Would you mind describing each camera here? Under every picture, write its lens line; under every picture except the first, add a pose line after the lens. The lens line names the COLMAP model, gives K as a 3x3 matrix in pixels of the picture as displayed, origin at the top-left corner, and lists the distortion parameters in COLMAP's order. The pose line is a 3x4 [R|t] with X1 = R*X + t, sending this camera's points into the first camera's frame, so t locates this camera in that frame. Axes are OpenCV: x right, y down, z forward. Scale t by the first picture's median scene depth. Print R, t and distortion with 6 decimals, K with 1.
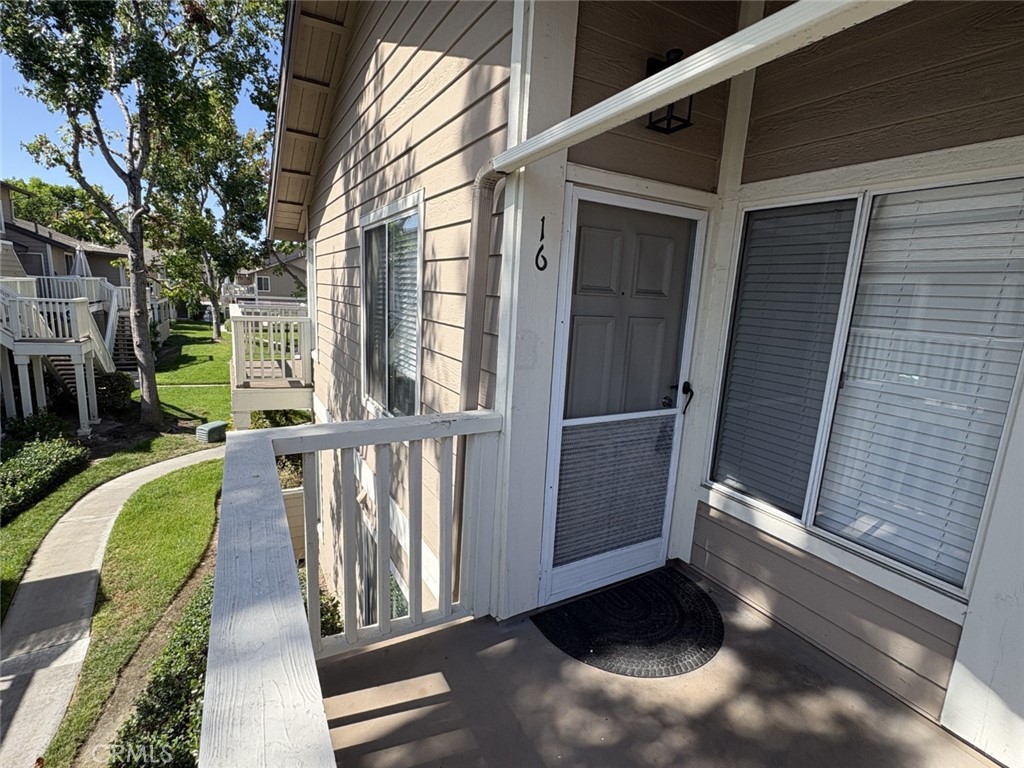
lens RADIAL K [[480.9, 0, 512.0], [0, 480.9, 383.3], [0, 0, 1]] dist [0.000070, 0.000089]
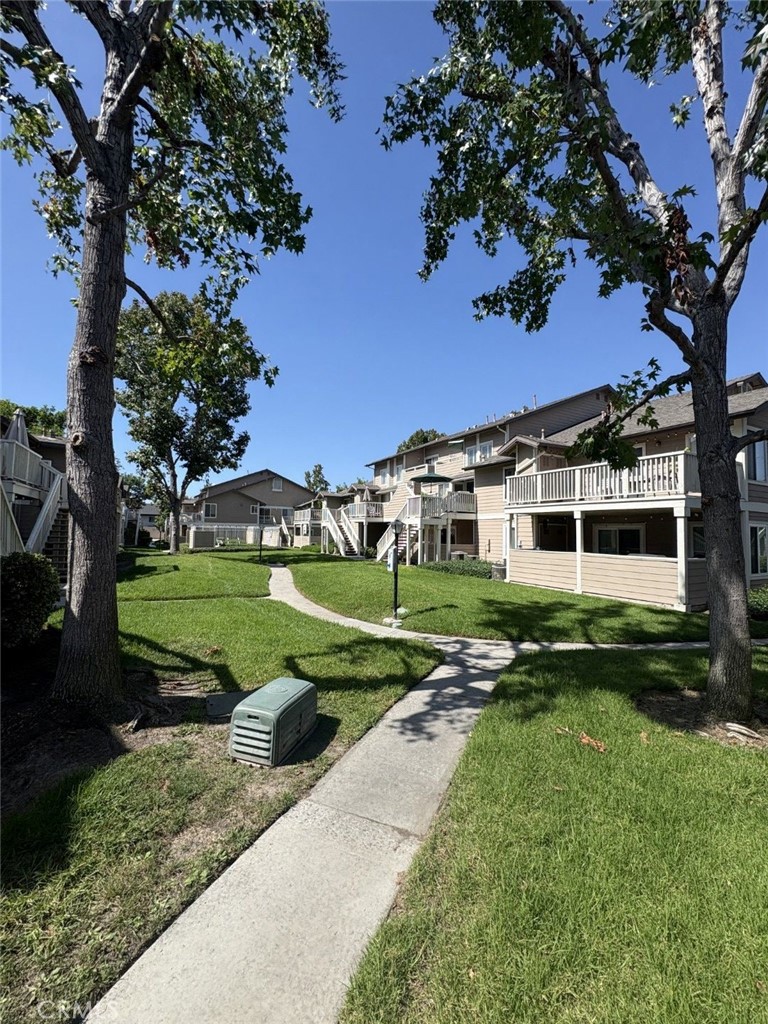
lens RADIAL K [[412.0, 0, 383.8], [0, 412.0, 510.4], [0, 0, 1]] dist [0.003118, 0.000183]
pose [[0.998799, -0.041177, -0.026538, -0.491663], [0.033783, 0.971275, -0.235550, 0.033180], [0.035475, 0.234371, 0.971500, 0.648569]]
